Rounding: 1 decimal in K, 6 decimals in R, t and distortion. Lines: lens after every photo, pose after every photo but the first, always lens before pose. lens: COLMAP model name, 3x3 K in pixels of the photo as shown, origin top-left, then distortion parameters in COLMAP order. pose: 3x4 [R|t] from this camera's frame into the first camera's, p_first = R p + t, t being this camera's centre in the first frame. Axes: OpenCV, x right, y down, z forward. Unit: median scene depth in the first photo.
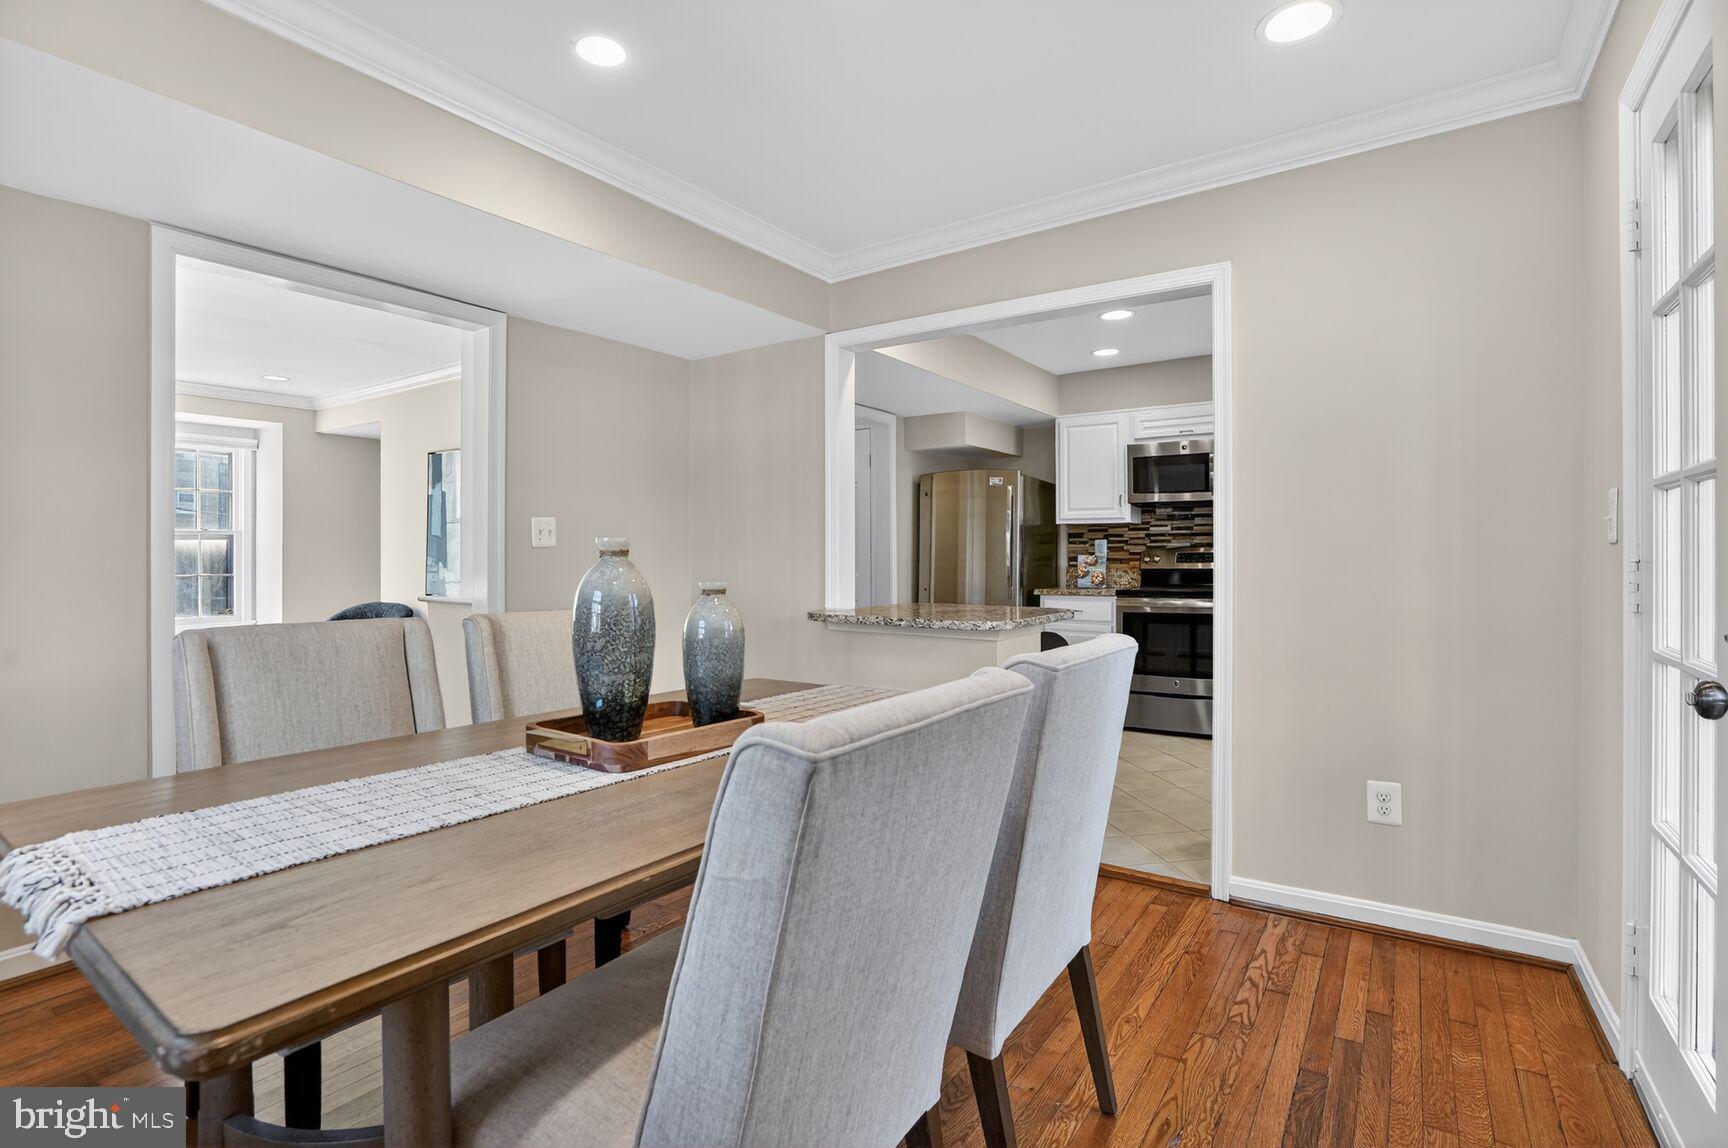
lens RADIAL K [[805.4, 0, 849.4], [0, 805.4, 562.9], [0, 0, 1]] dist [-0.042459, 0.014766]
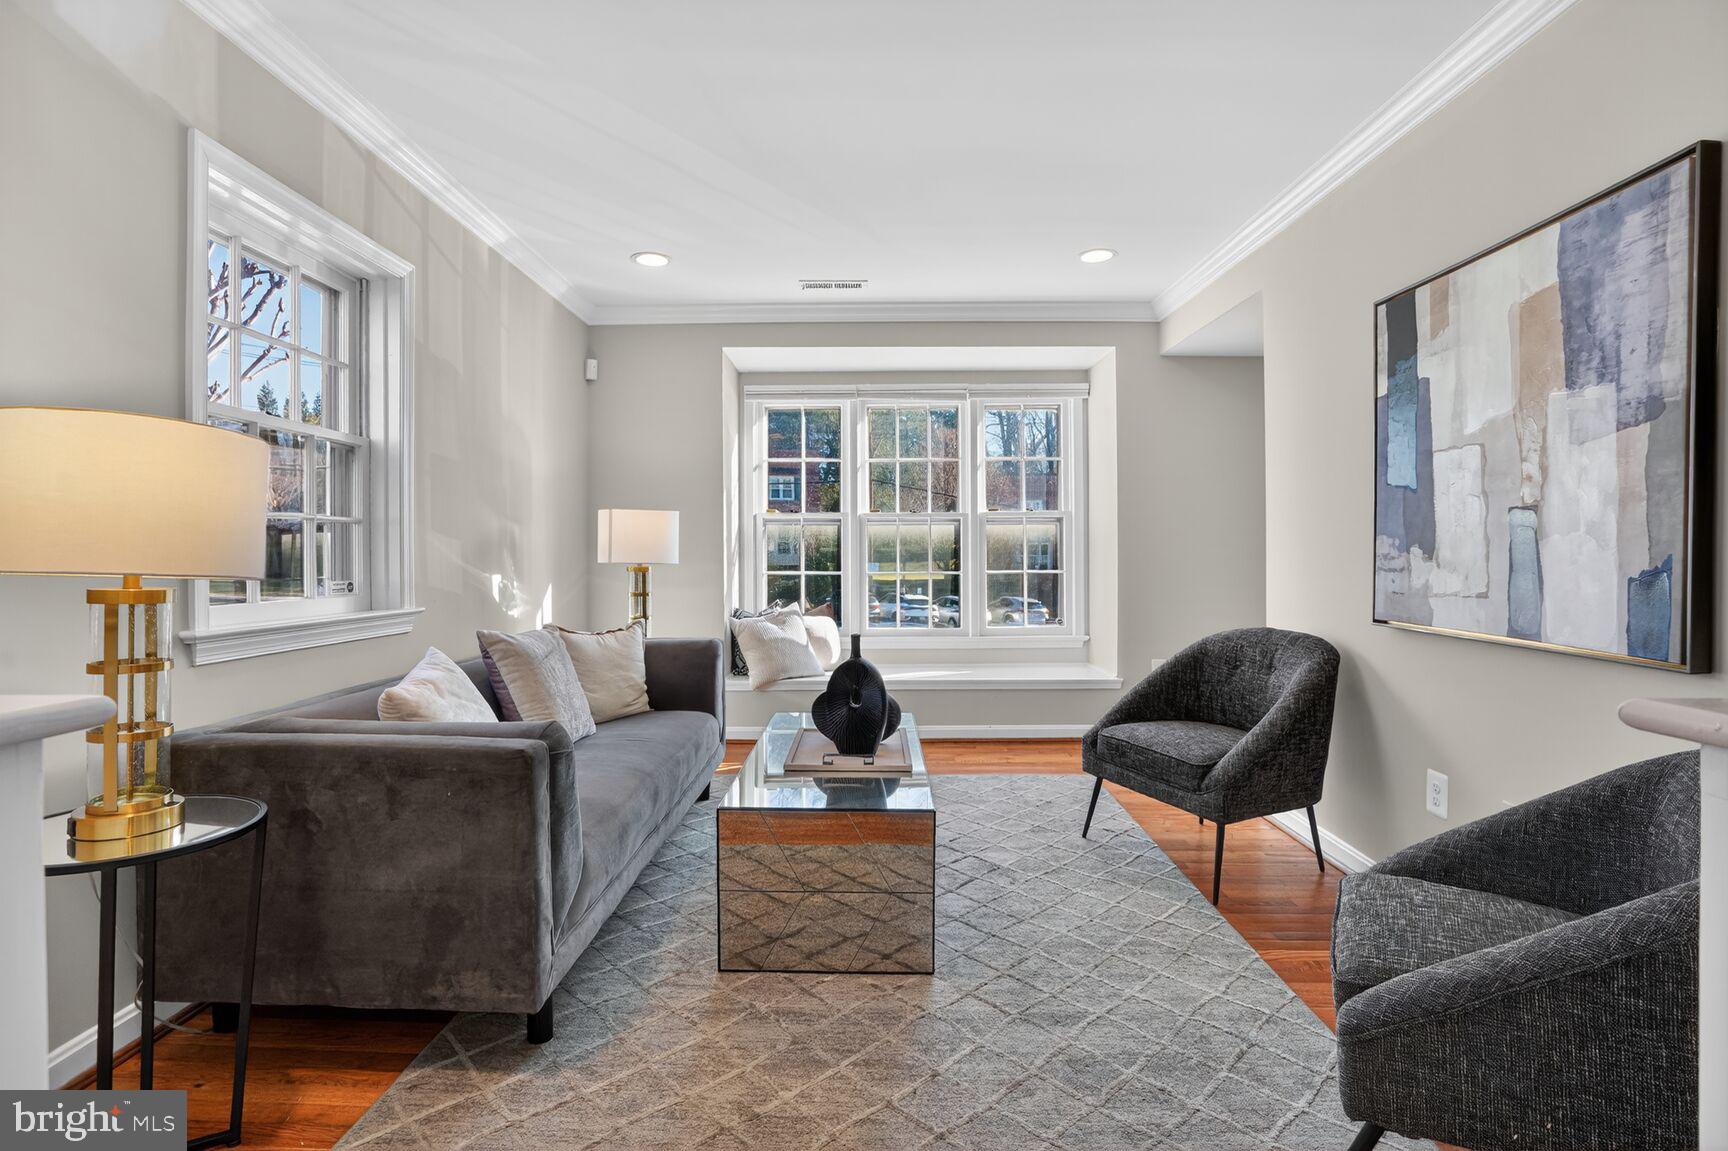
lens RADIAL K [[805.4, 0, 854.8], [0, 805.4, 562.7], [0, 0, 1]] dist [-0.042459, 0.014766]
pose [[0.561921, 0.001837, -0.827189, -0.330802], [-0.002724, 0.999996, 0.000371, 0.008104], [0.827187, 0.002045, 0.561924, 0.515012]]
